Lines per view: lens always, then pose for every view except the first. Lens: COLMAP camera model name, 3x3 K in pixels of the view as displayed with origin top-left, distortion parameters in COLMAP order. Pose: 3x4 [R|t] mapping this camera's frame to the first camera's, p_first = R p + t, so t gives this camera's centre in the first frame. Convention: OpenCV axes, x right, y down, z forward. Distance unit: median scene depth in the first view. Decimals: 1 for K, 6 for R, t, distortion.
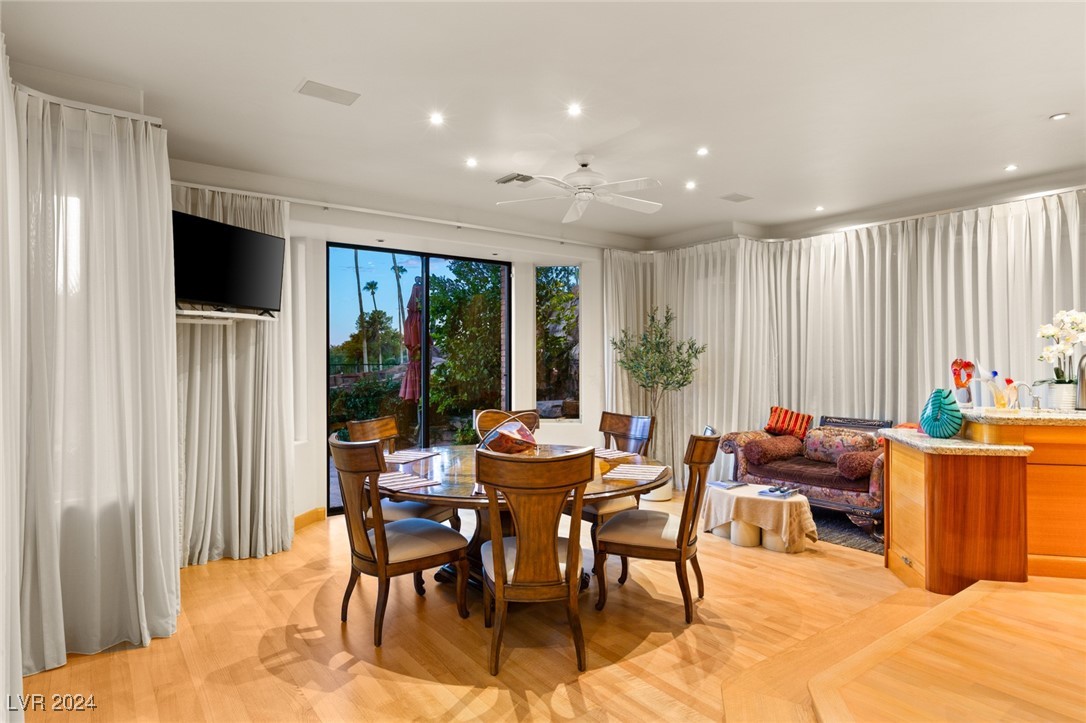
lens RADIAL K [[601.4, 0, 541.4], [0, 601.4, 364.3], [0, 0, 1]] dist [0.006584, 0.000722]
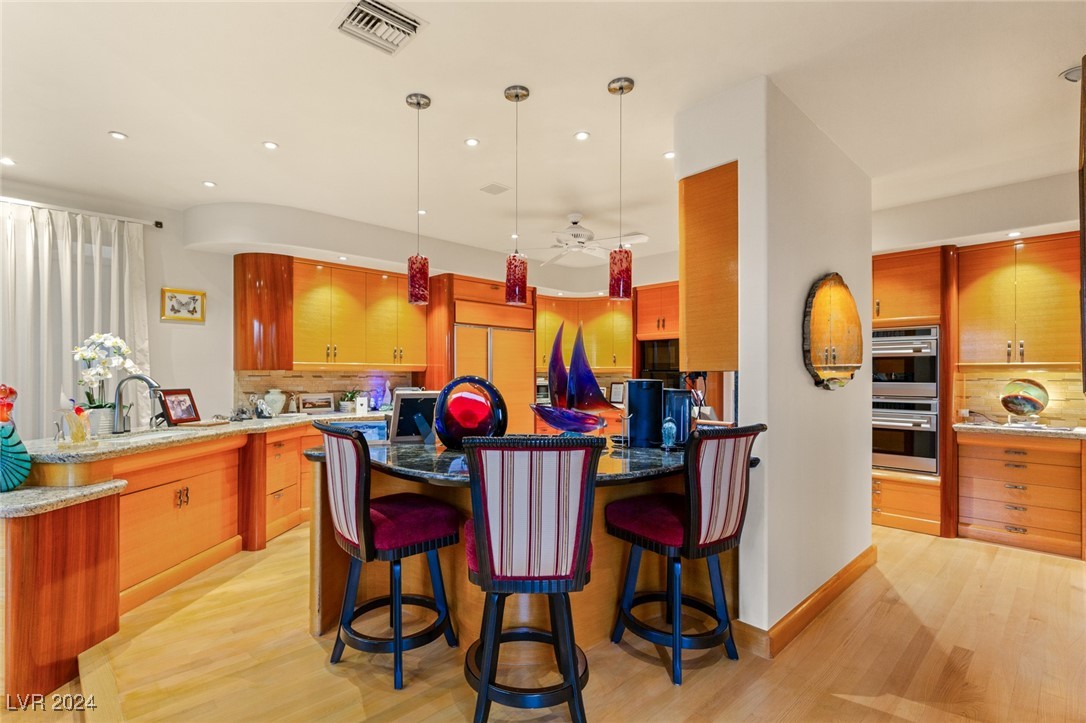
lens RADIAL K [[489.3, 0, 538.7], [0, 489.3, 382.8], [0, 0, 1]] dist [0.009346, -0.003306]
pose [[-0.106223, -0.002450, 0.994339, -0.004731], [-0.001841, 0.999996, 0.002267, -0.013001], [-0.994341, -0.001589, -0.106227, 0.377139]]
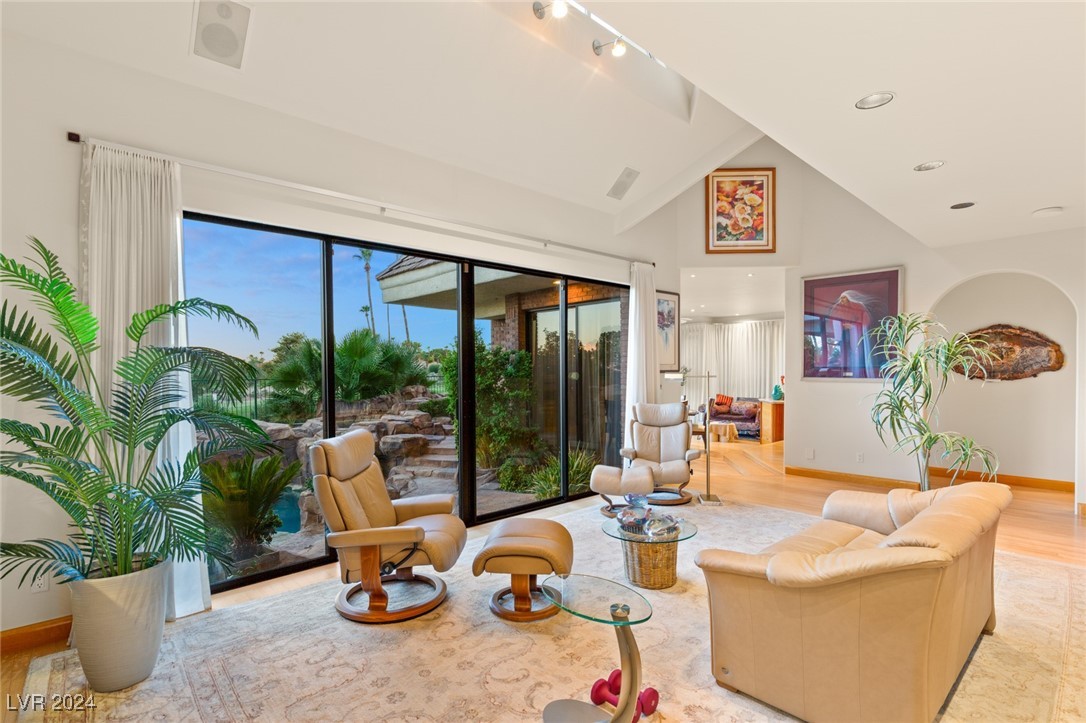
lens RADIAL K [[520.3, 0, 542.1], [0, 520.3, 370.4], [0, 0, 1]] dist [0.002422, 0.000117]
pose [[0.992661, 0.015038, 0.119992, -0.859291], [-0.014987, 0.999887, -0.001324, -0.015963], [-0.119999, -0.000484, 0.992774, -1.503471]]
